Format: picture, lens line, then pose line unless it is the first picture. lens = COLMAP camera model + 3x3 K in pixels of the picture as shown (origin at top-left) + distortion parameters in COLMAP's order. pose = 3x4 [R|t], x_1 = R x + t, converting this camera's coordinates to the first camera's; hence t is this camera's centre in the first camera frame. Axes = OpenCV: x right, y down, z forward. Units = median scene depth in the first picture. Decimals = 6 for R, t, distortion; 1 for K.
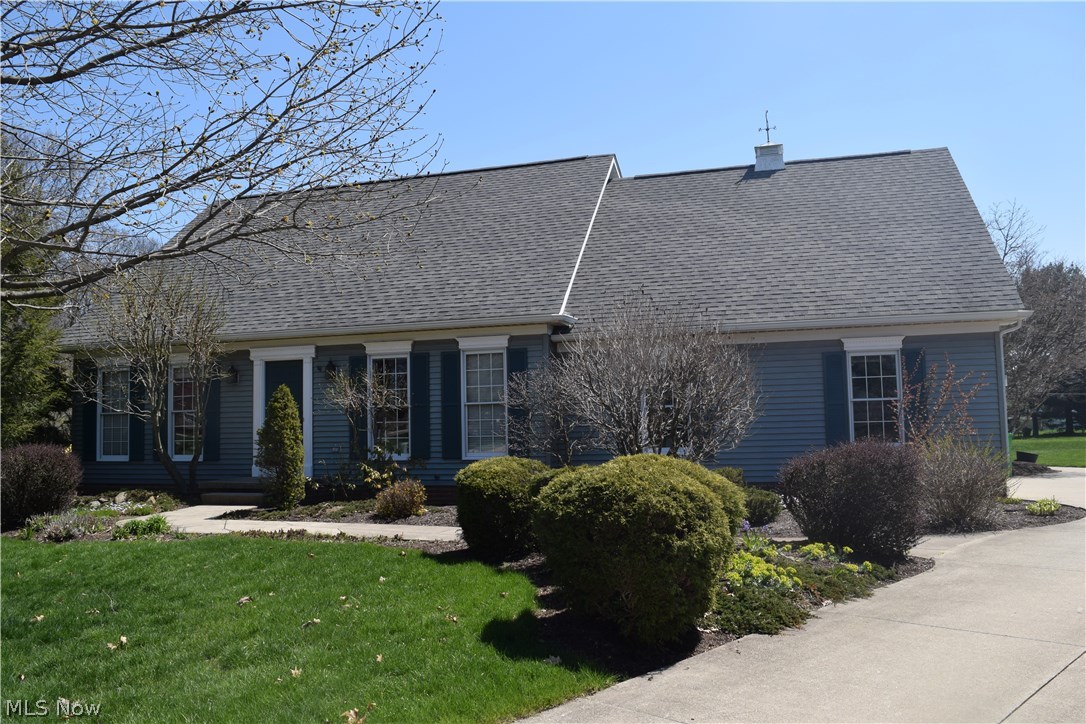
lens RADIAL K [[850.6, 0, 542.9], [0, 850.6, 360.1], [0, 0, 1]] dist [-0.093351, 0.019226]
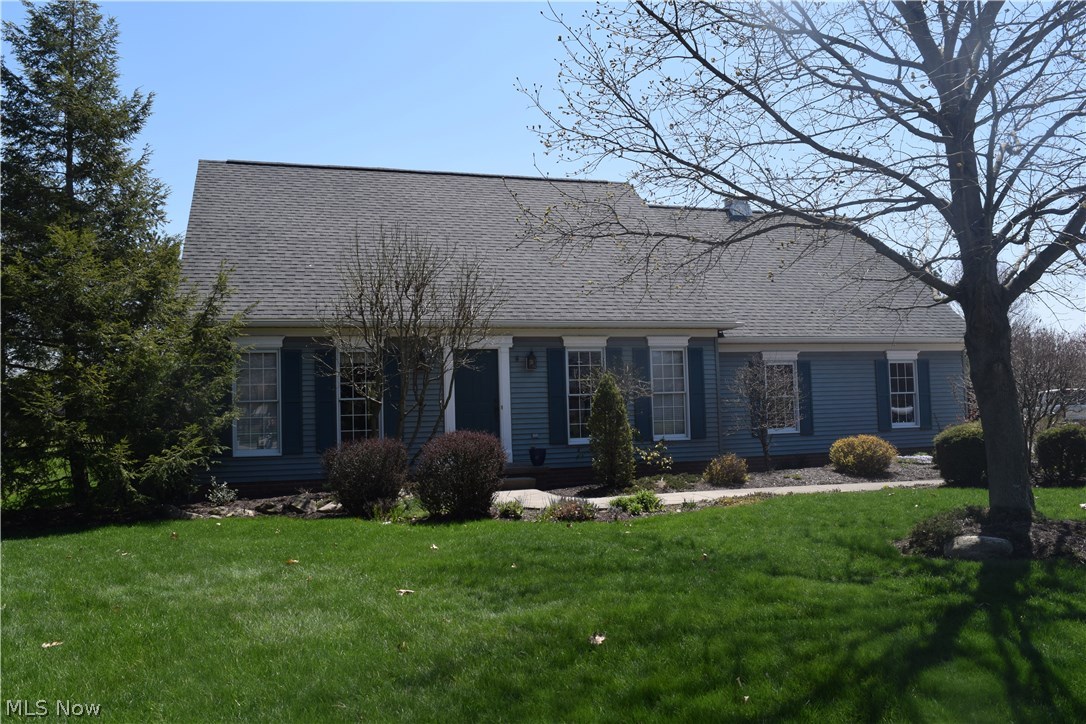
lens RADIAL K [[850.6, 0, 542.8], [0, 850.6, 363.2], [0, 0, 1]] dist [-0.093351, 0.019226]
pose [[0.830789, 0.031280, 0.555707, -0.860568], [-0.032736, 0.999437, -0.007316, 0.023626], [-0.555624, -0.012113, 0.831346, 0.114122]]
